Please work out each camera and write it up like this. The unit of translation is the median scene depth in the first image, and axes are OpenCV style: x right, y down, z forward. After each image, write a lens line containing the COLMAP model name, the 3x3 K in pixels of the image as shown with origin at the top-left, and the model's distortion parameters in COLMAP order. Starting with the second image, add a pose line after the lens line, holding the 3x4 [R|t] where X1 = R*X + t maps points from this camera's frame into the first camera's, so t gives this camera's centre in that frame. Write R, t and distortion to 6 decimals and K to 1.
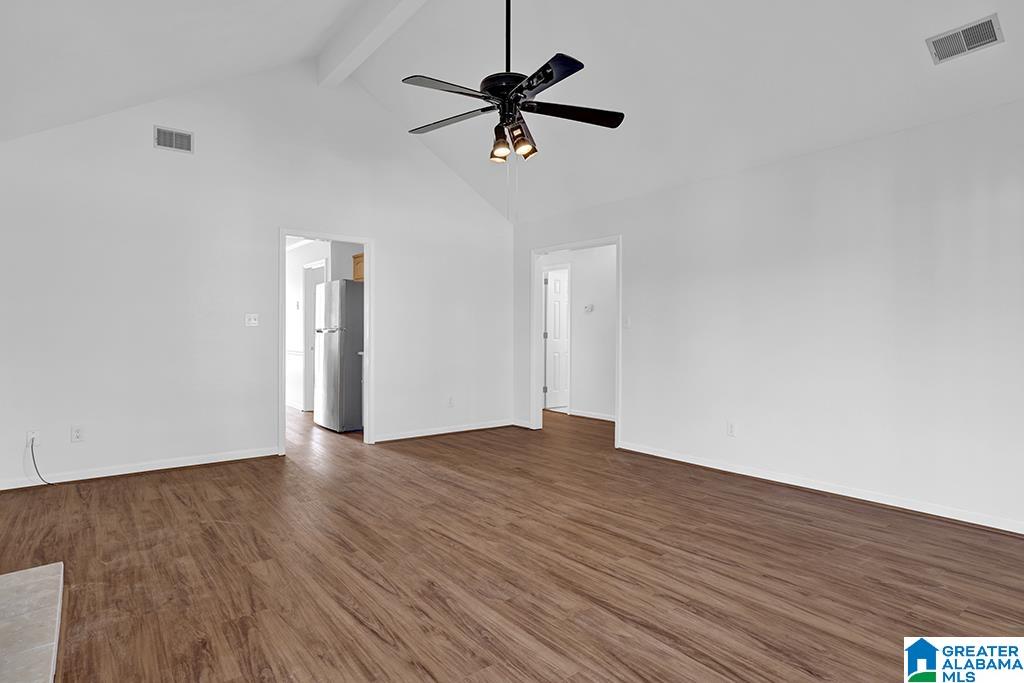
lens RADIAL K [[545.7, 0, 512.0], [0, 545.7, 341.5], [0, 0, 1]] dist [-0.035471, 0.029479]
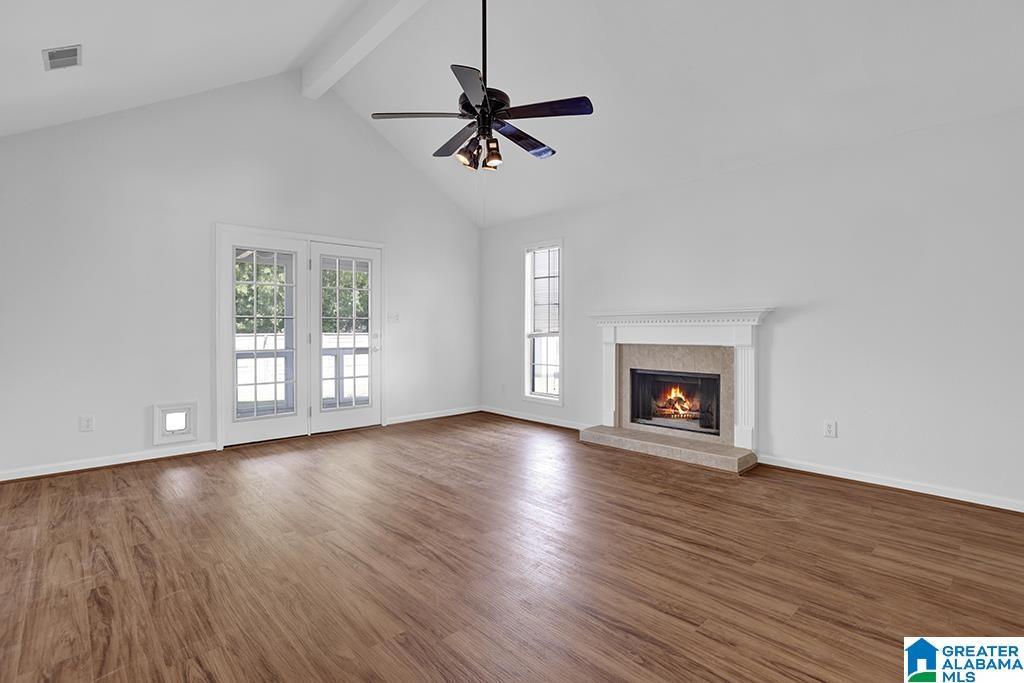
lens RADIAL K [[490.0, 0, 508.4], [0, 490.0, 335.6], [0, 0, 1]] dist [-0.003555, -0.000147]
pose [[-0.996891, 0.002771, -0.078739, 0.021054], [-0.000083, 0.999344, 0.036220, -0.033218], [0.078788, 0.036114, -0.996237, 1.883840]]
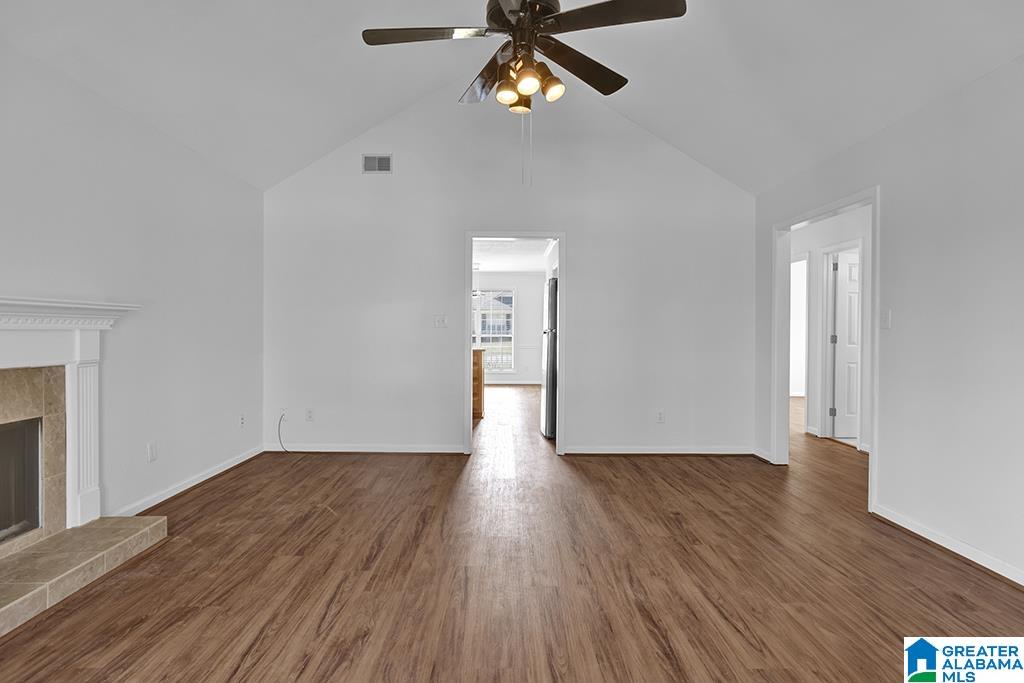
lens RADIAL K [[545.7, 0, 512.0], [0, 545.7, 341.5], [0, 0, 1]] dist [-0.035471, 0.029479]
pose [[0.791683, 0.011619, -0.610822, 0.416631], [-0.014519, 0.999895, 0.000202, -0.004801], [0.610760, 0.008709, 0.791768, 0.375815]]
